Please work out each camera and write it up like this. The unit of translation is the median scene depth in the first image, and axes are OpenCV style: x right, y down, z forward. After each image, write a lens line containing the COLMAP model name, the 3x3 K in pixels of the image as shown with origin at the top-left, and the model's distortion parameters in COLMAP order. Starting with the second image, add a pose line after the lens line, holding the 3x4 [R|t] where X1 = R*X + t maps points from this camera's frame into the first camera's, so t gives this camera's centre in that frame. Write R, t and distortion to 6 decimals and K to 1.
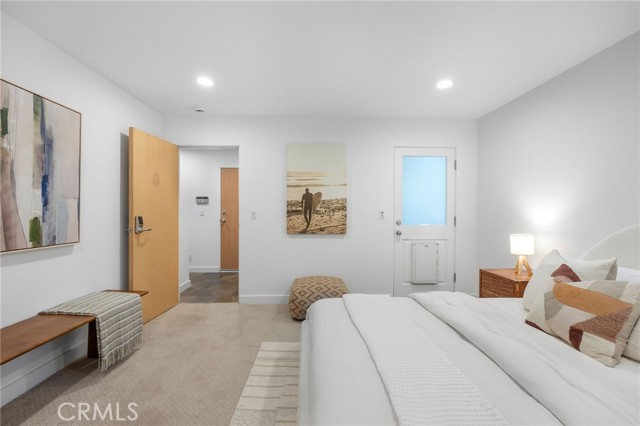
lens RADIAL K [[281.9, 0, 314.9], [0, 281.9, 211.3], [0, 0, 1]] dist [0.001152, 0.000110]
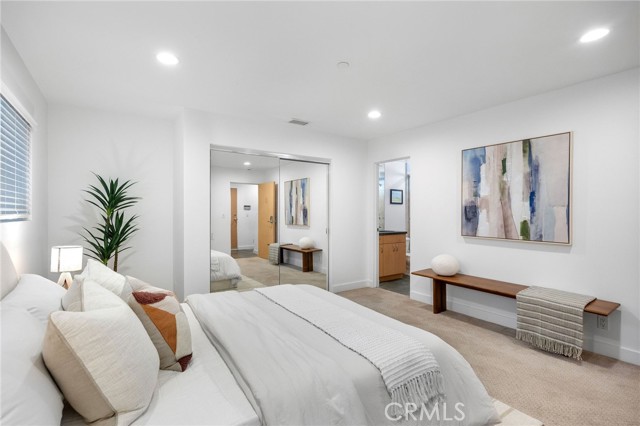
lens RADIAL K [[306.0, 0, 320.0], [0, 306.0, 213.0], [0, 0, 1]] dist [0.002420, 0.000271]
pose [[-0.831733, -0.004526, -0.555158, 0.822211], [-0.005909, 0.999982, 0.000701, -0.013076], [0.555145, 0.003864, -0.831745, 1.706534]]
